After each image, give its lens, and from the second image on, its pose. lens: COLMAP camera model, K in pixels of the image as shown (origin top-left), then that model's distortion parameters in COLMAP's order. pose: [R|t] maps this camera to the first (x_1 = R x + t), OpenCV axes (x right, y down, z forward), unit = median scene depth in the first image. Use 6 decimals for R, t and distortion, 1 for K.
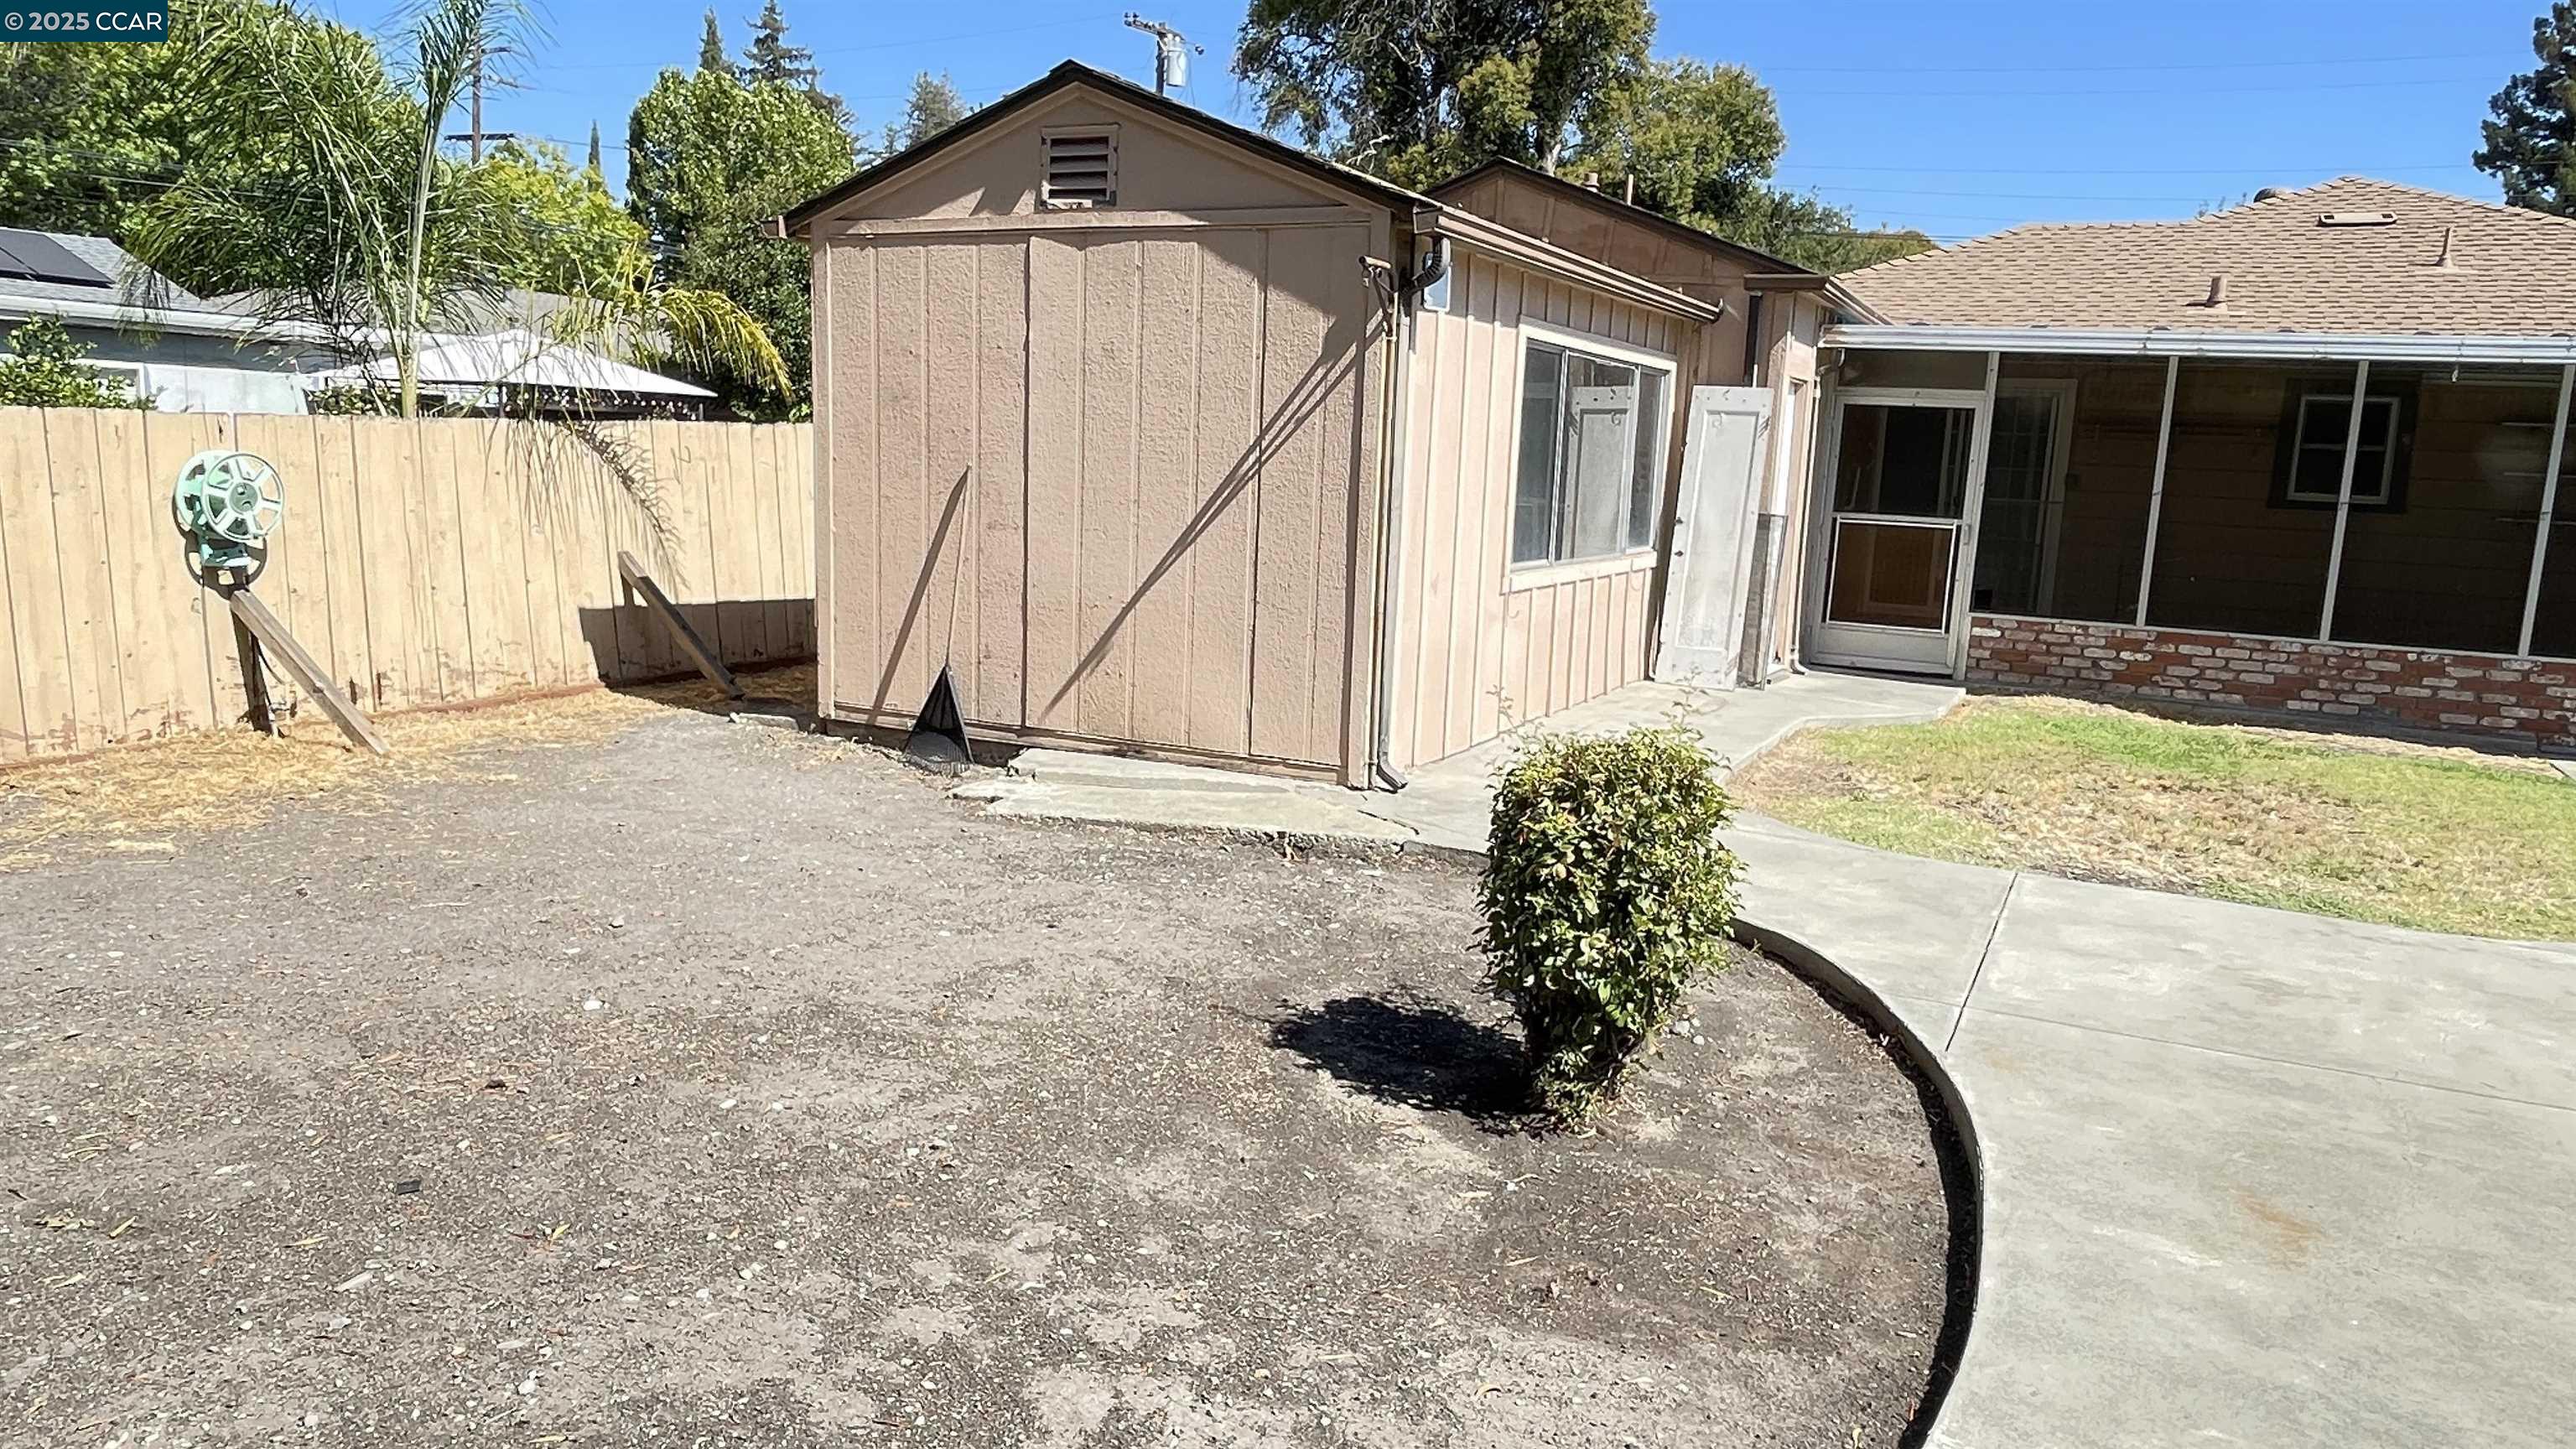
lens RADIAL K [[1655.8, 0, 1290.8], [0, 1655.8, 728.2], [0, 0, 1]] dist [0.004226, -0.006950]
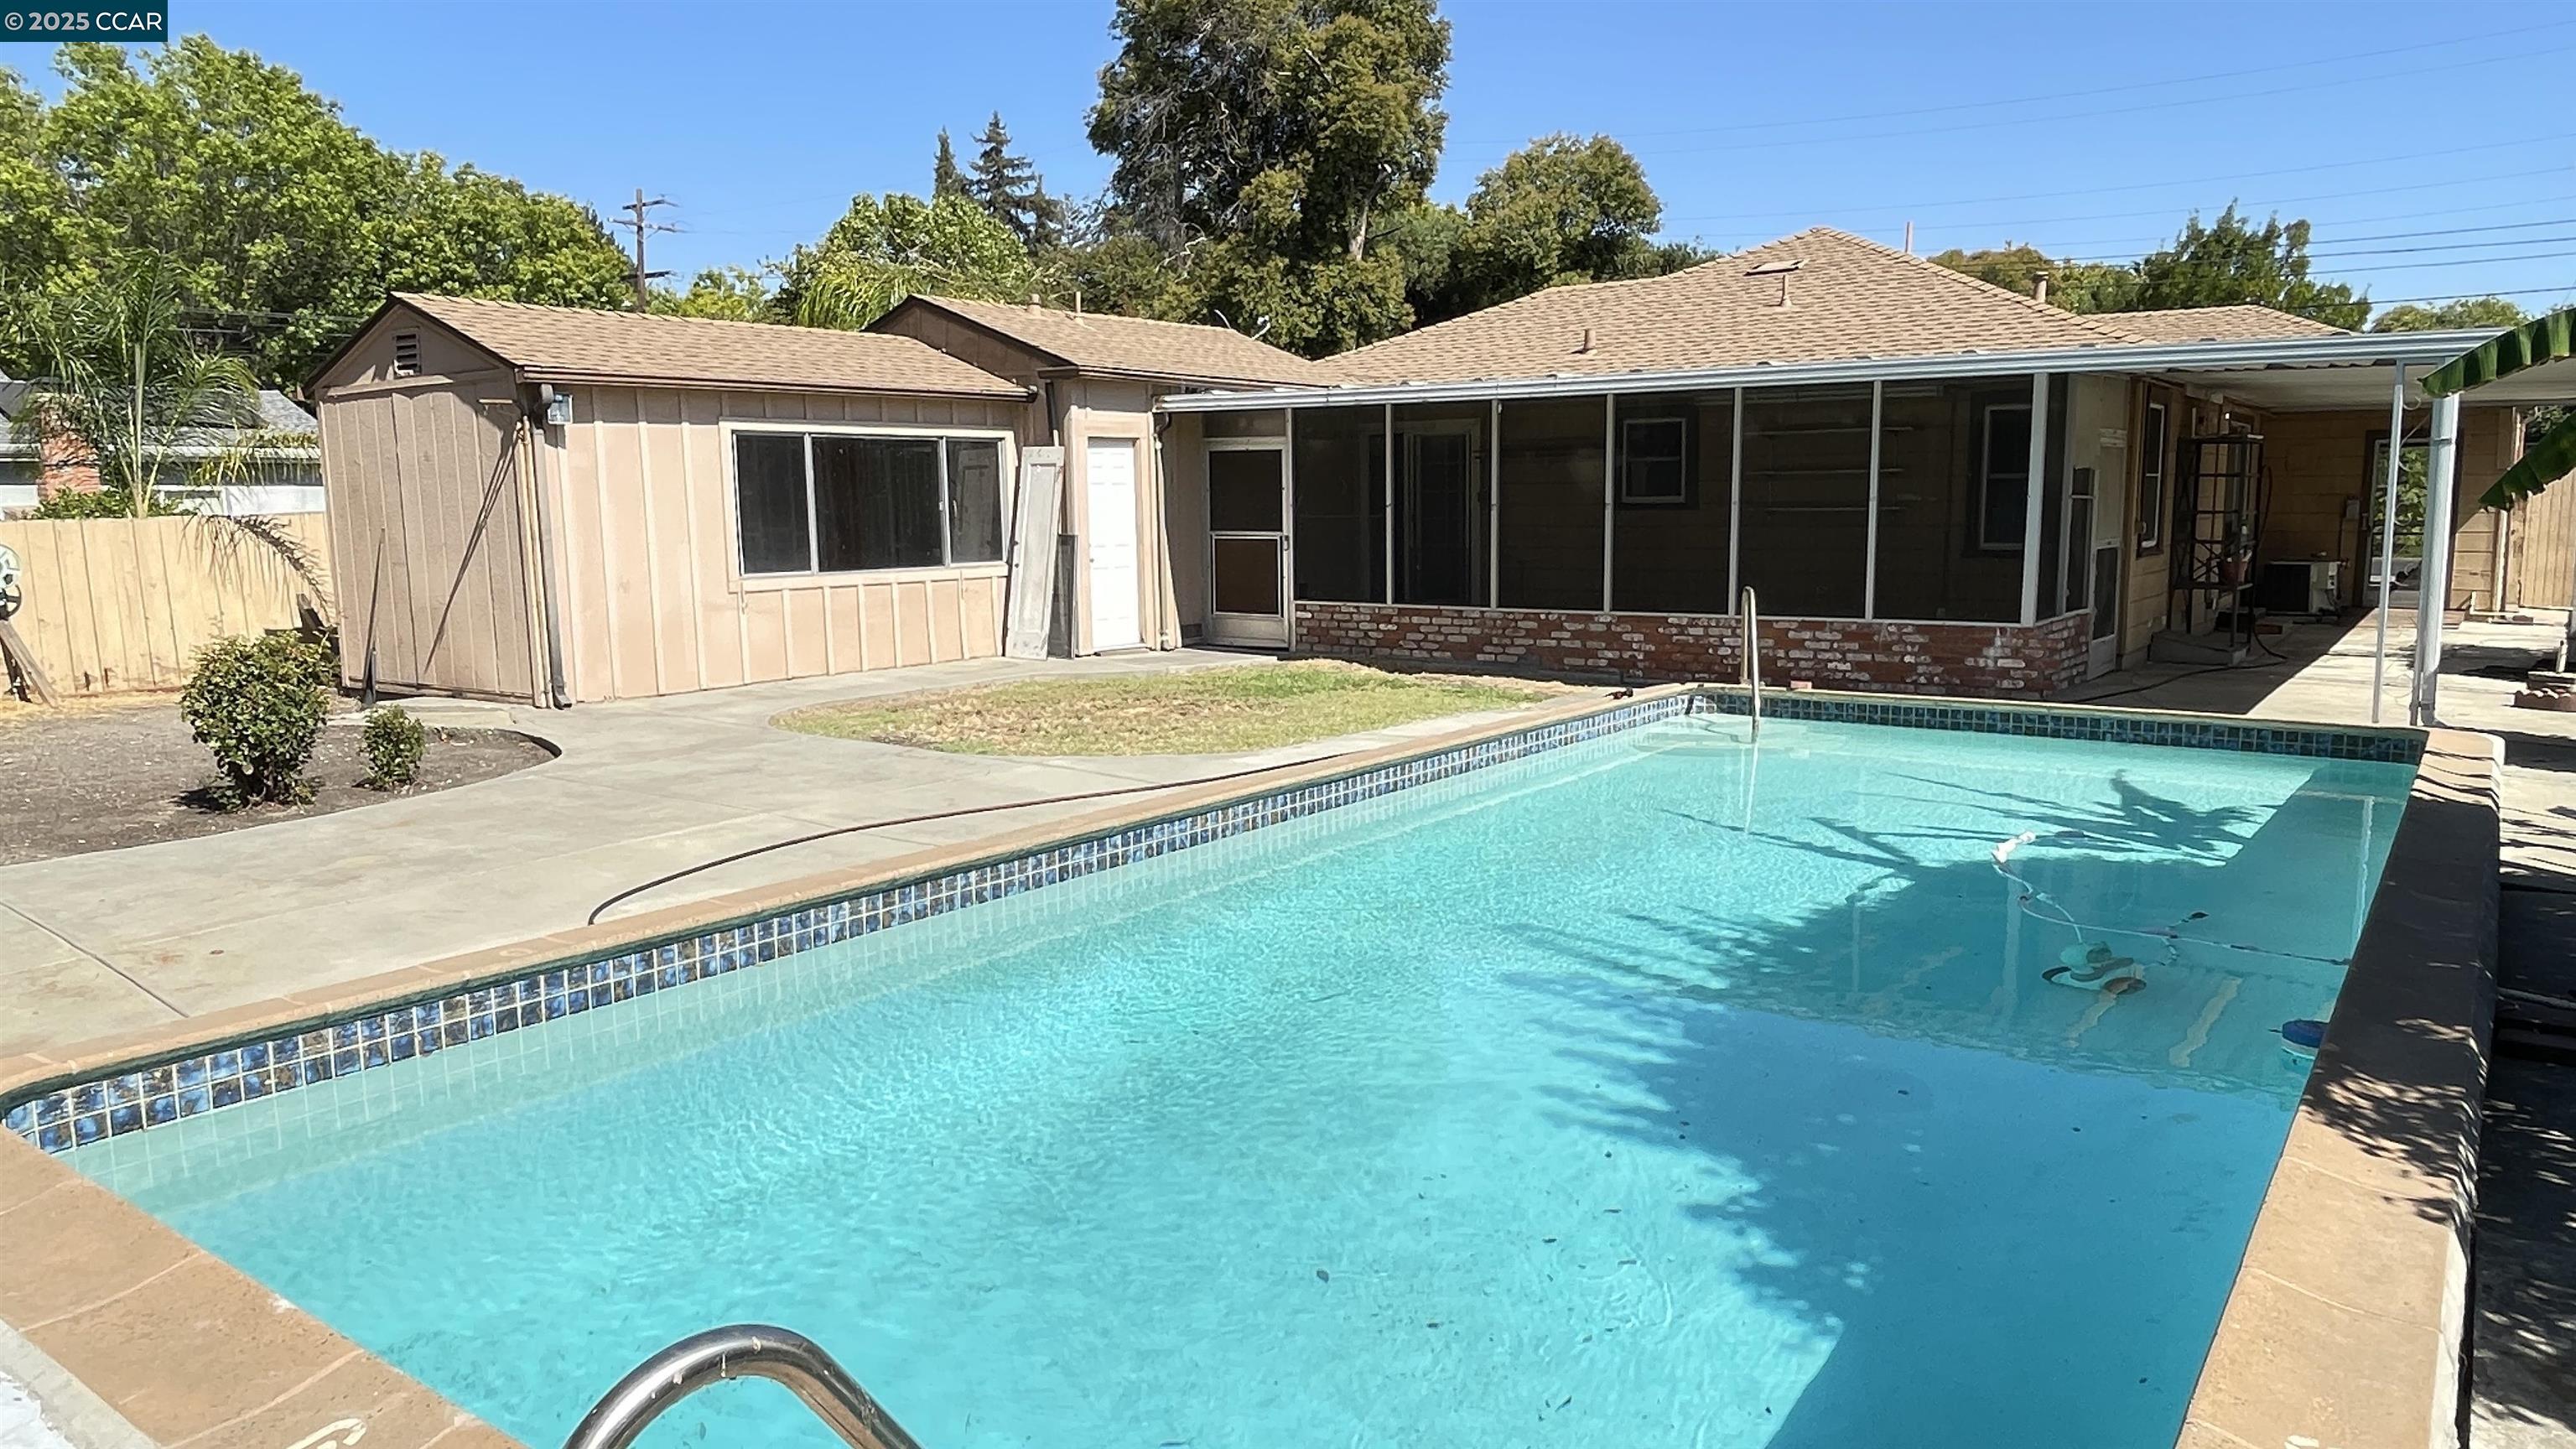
lens RADIAL K [[1655.8, 0, 1290.5], [0, 1655.8, 732.2], [0, 0, 1]] dist [0.004226, -0.006950]
pose [[0.984507, -0.030176, -0.172728, 0.698497], [0.024699, 0.999124, -0.033768, 0.089095], [0.173595, 0.028978, 0.984391, -0.341849]]
